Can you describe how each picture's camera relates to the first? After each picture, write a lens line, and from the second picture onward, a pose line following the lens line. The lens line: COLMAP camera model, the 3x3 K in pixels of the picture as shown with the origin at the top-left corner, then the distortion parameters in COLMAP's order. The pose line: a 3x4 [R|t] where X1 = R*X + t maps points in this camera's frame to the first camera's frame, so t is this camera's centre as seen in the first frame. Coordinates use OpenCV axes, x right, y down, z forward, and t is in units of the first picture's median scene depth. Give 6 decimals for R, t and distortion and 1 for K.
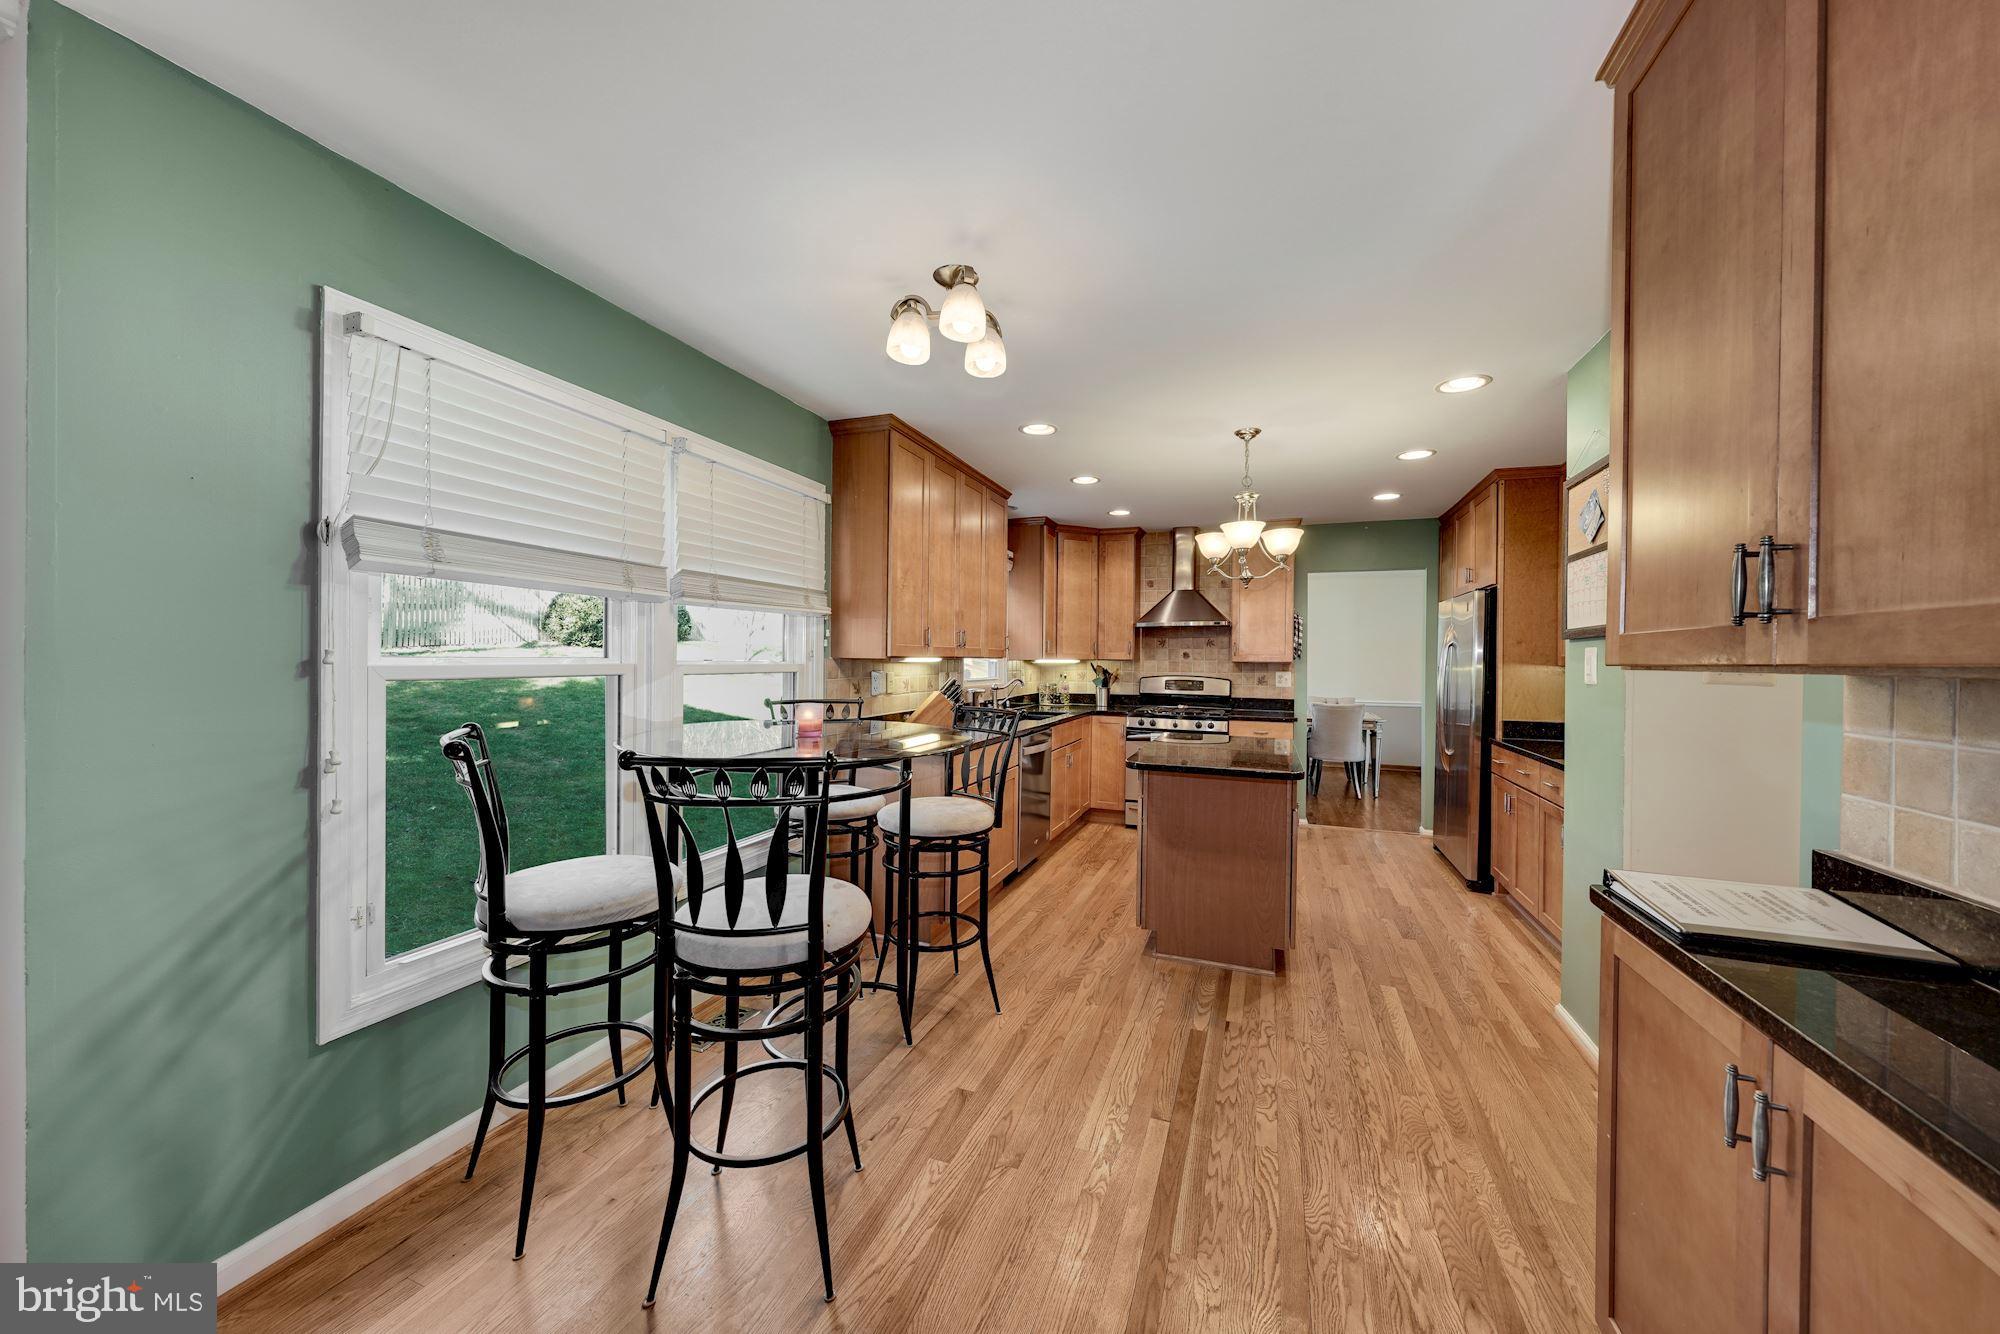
lens RADIAL K [[718.7, 0, 986.2], [0, 718.7, 659.8], [0, 0, 1]] dist [-0.000599, 0.000151]
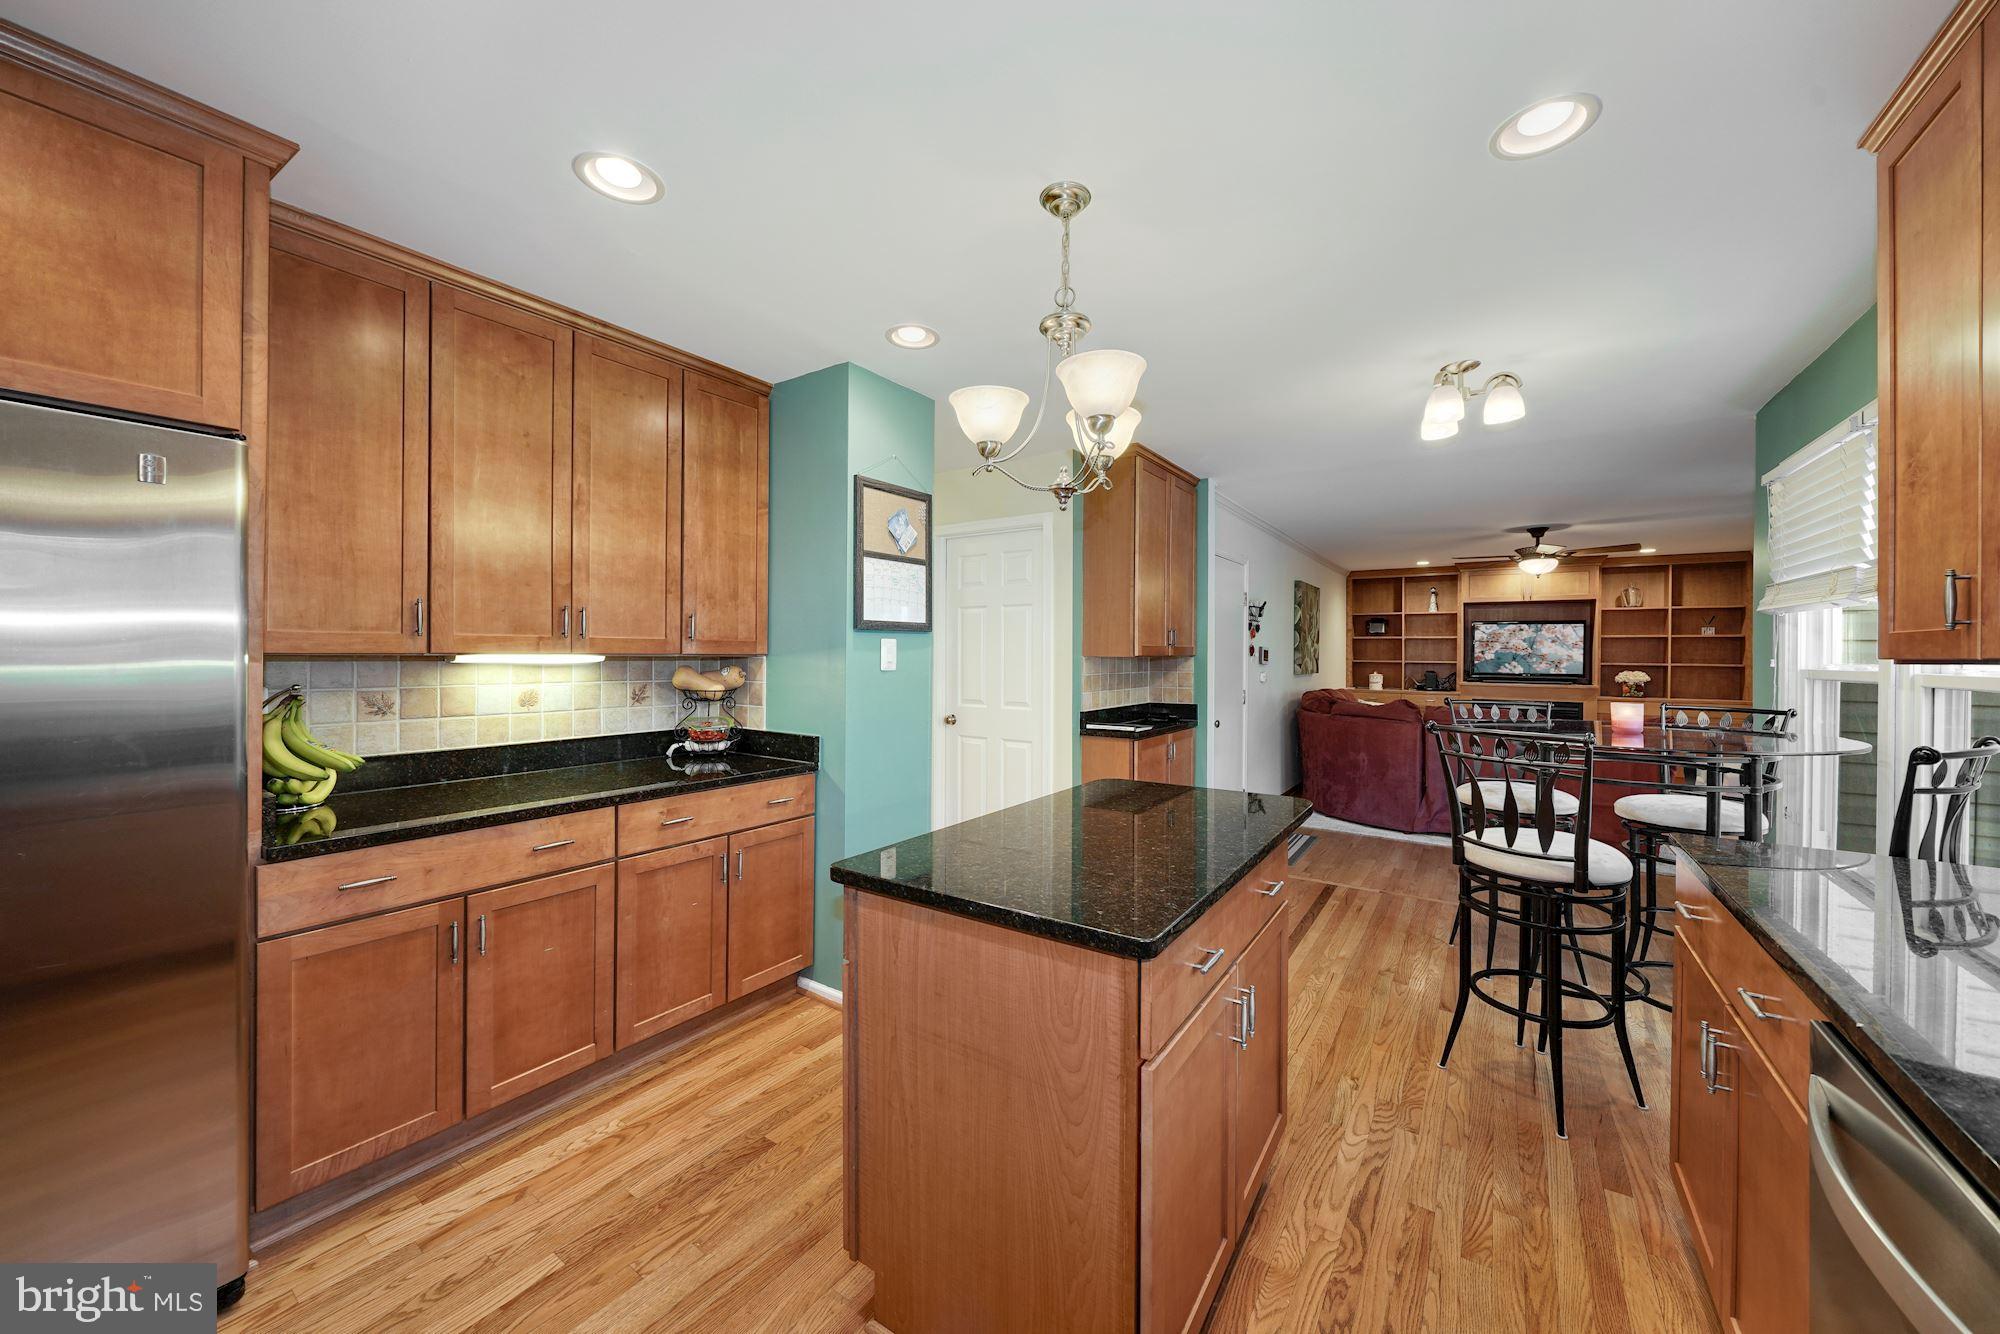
lens RADIAL K [[718.7, 0, 998.2], [0, 718.7, 658.2], [0, 0, 1]] dist [-0.000599, 0.000151]
pose [[-0.973987, -0.020793, 0.225649, 0.226666], [-0.018679, 0.999759, 0.011499, -0.001250], [-0.225834, 0.006985, -0.974141, 1.170472]]
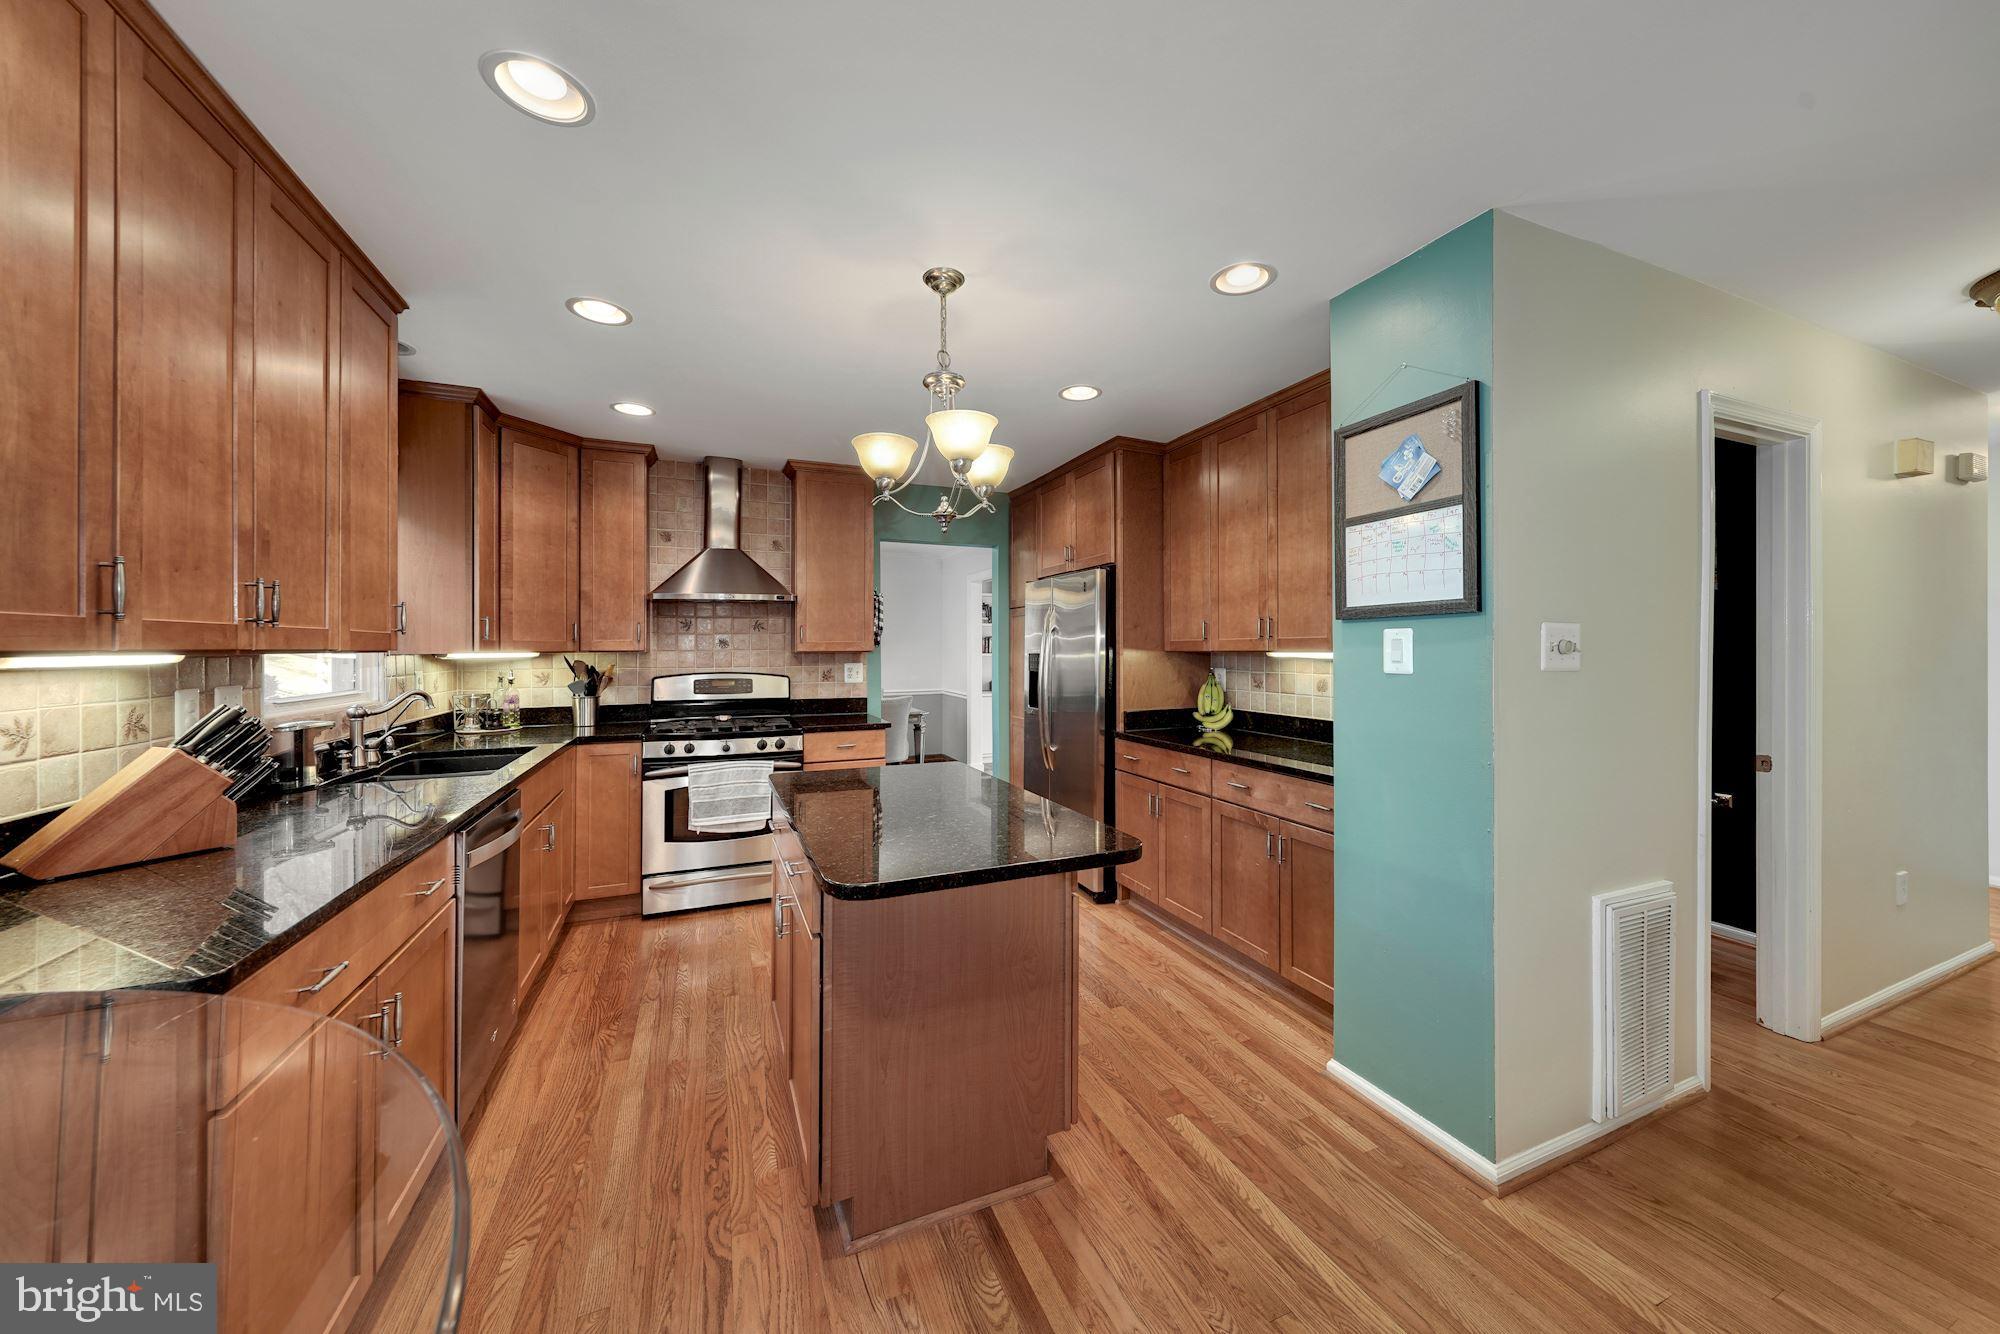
lens RADIAL K [[718.7, 0, 1030.4], [0, 718.7, 644.8], [0, 0, 1]] dist [-0.000599, 0.000151]
pose [[0.697056, -0.008999, 0.716960, -0.021532], [0.011967, 0.999928, 0.000916, -0.002441], [-0.716917, 0.007941, 0.697113, 0.405862]]
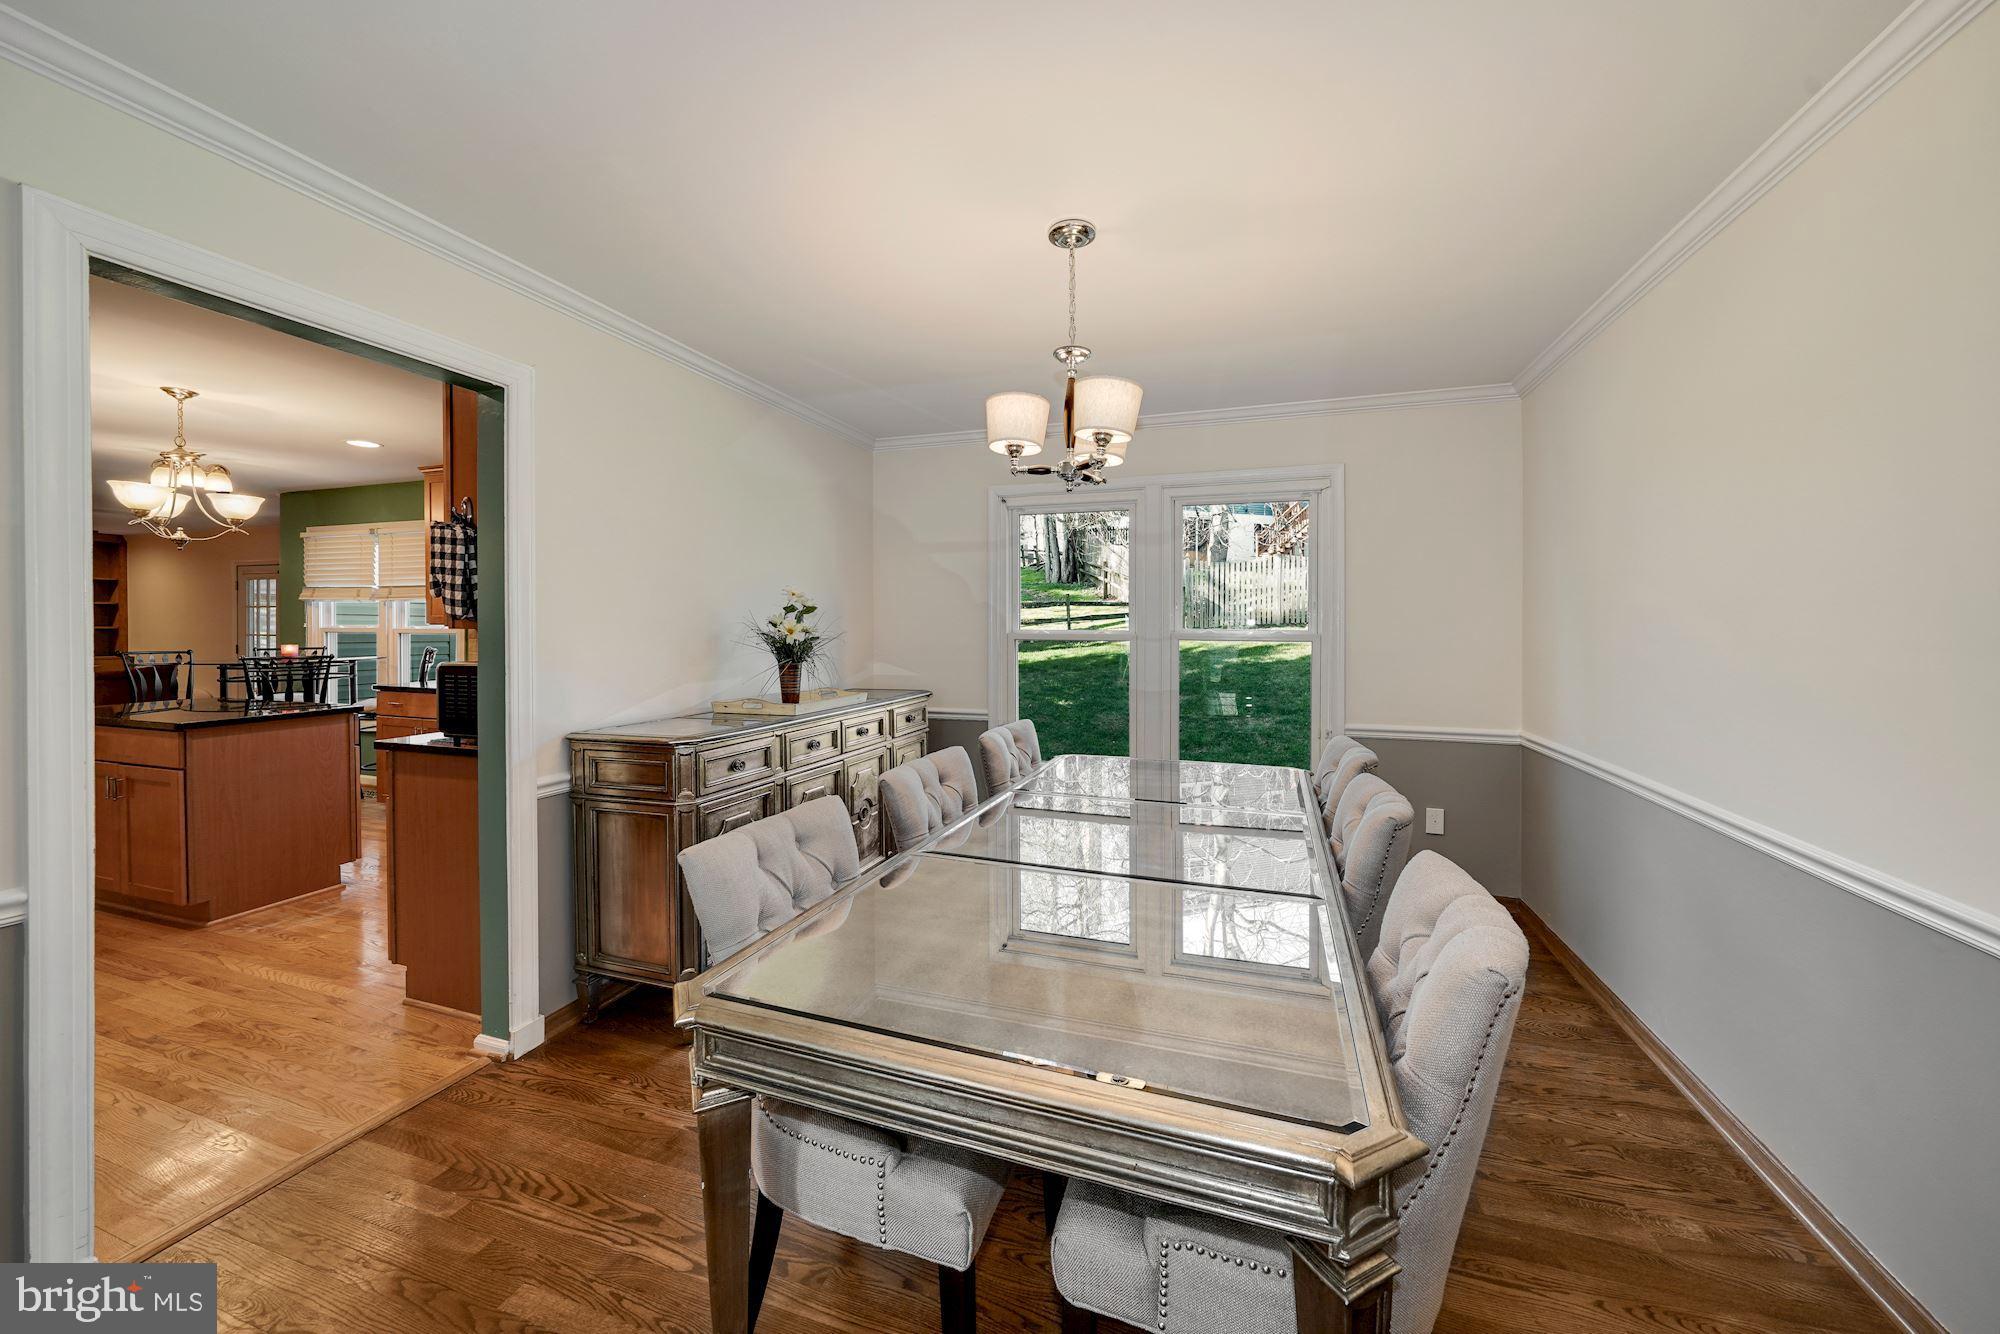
lens RADIAL K [[718.7, 0, 1007.9], [0, 718.7, 635.6], [0, 0, 1]] dist [-0.000599, 0.000151]
pose [[0.042310, 0.001039, -0.999104, 1.084293], [-0.006801, 0.999977, 0.000752, 0.008080], [0.999081, 0.006763, 0.042316, 1.630193]]
